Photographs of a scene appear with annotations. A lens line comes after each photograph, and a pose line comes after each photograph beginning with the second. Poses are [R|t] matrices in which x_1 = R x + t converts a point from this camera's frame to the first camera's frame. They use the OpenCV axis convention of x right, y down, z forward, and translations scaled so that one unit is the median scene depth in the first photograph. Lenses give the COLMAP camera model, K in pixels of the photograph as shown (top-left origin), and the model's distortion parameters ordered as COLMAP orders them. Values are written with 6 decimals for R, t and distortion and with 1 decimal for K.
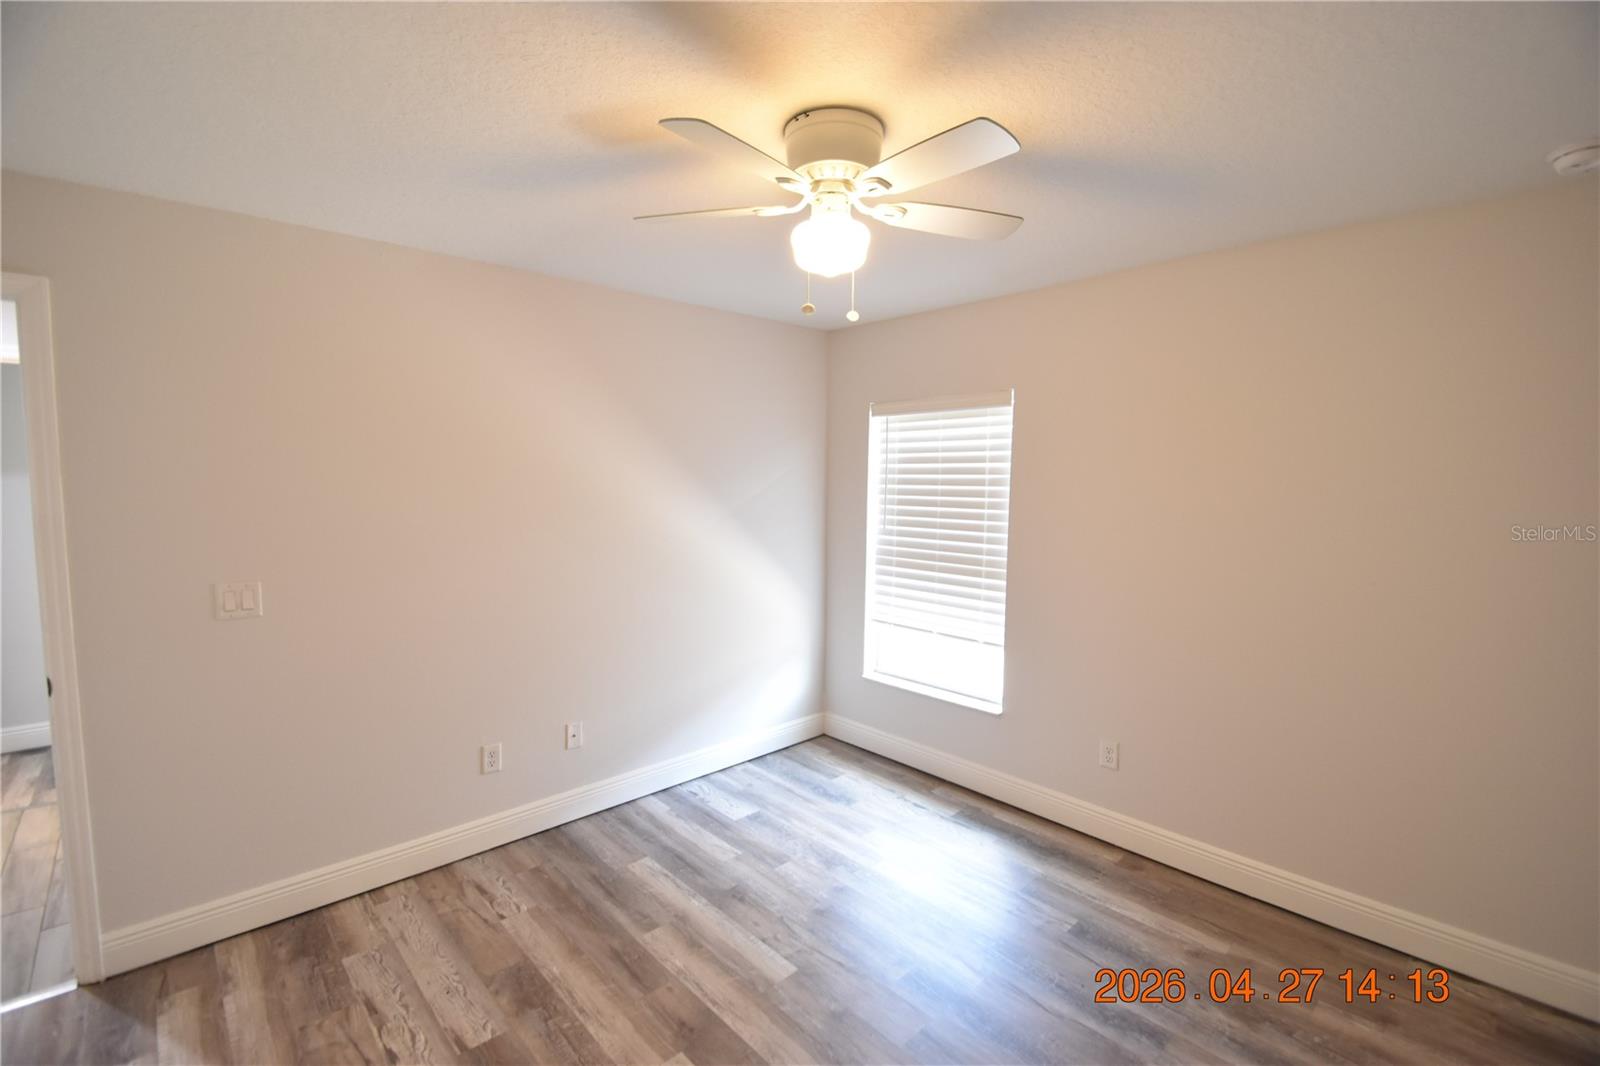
lens RADIAL K [[698.6, 0, 804.5], [0, 698.6, 535.2], [0, 0, 1]] dist [0.010200, -0.014203]
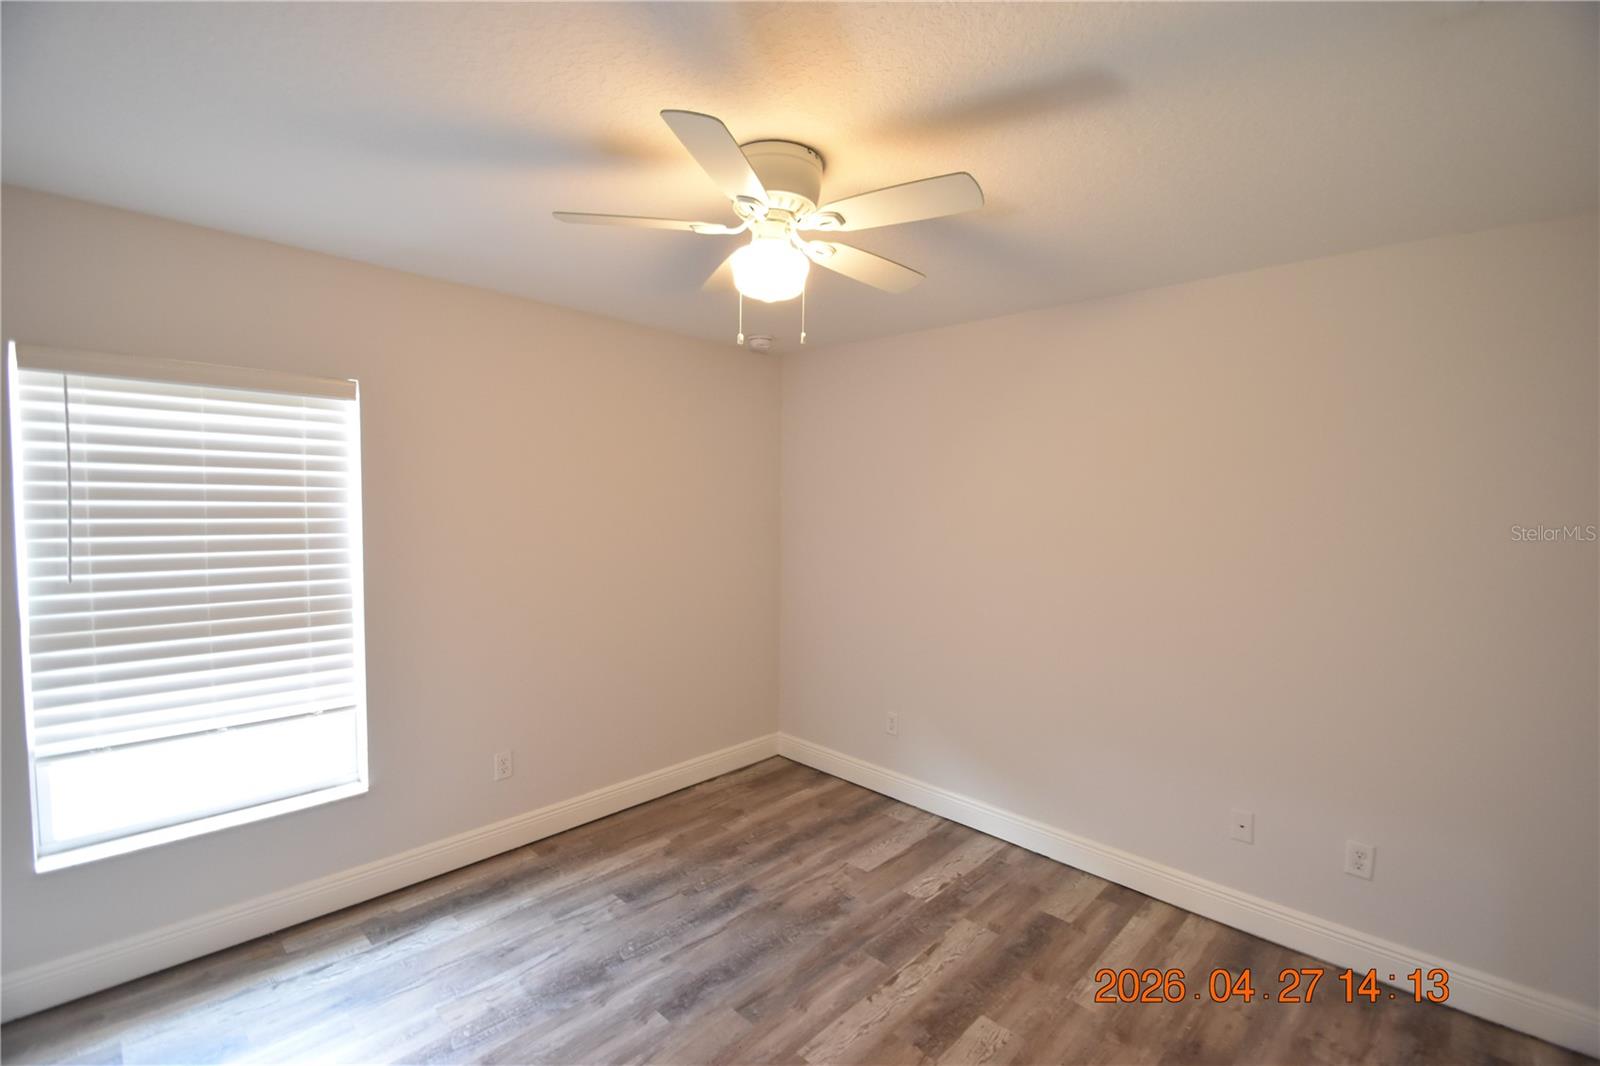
lens RADIAL K [[698.6, 0, 806.2], [0, 698.6, 542.0], [0, 0, 1]] dist [0.010200, -0.014203]
pose [[-0.054089, -0.074146, 0.995779, -0.679429], [0.059315, 0.995240, 0.077328, -0.072832], [-0.996773, 0.063247, -0.049433, 0.702457]]
